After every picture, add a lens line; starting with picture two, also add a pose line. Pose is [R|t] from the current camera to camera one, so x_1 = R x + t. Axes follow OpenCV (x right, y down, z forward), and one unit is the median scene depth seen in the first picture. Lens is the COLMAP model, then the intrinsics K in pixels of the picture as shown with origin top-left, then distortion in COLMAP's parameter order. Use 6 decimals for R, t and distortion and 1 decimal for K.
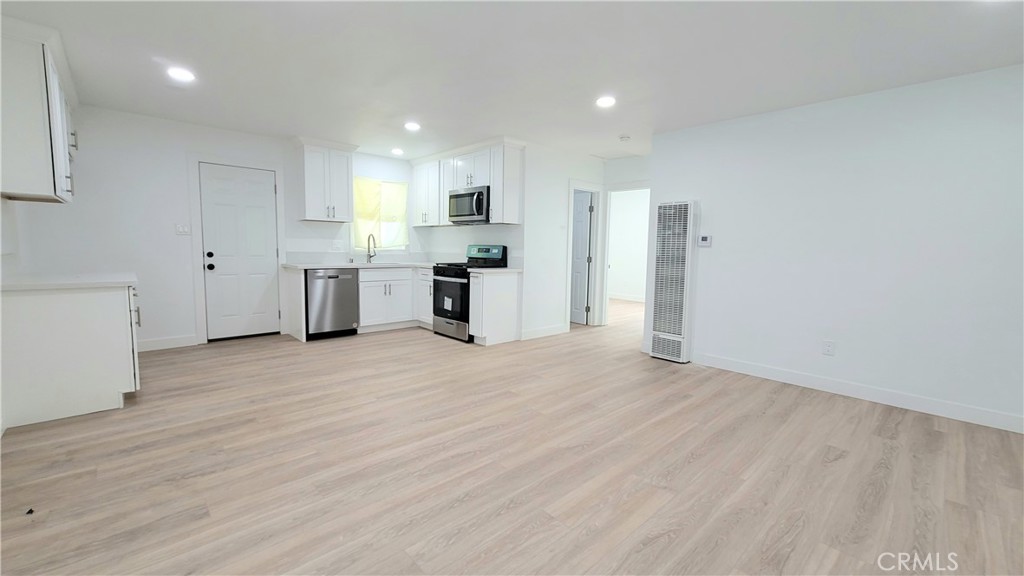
lens RADIAL K [[419.6, 0, 511.1], [0, 419.6, 286.7], [0, 0, 1]] dist [0.000703, 0.000010]
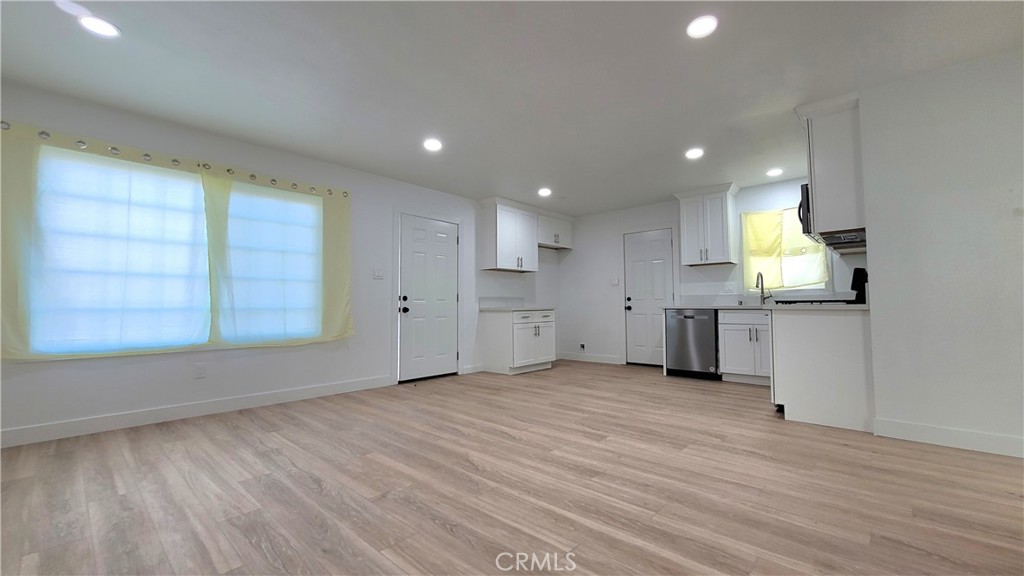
lens RADIAL K [[419.6, 0, 511.1], [0, 419.6, 286.7], [0, 0, 1]] dist [0.000703, 0.000010]
pose [[0.064572, -0.072336, -0.995288, 0.854019], [-0.090735, 0.992812, -0.078042, 0.033908], [0.993779, 0.095346, 0.057544, 0.740889]]
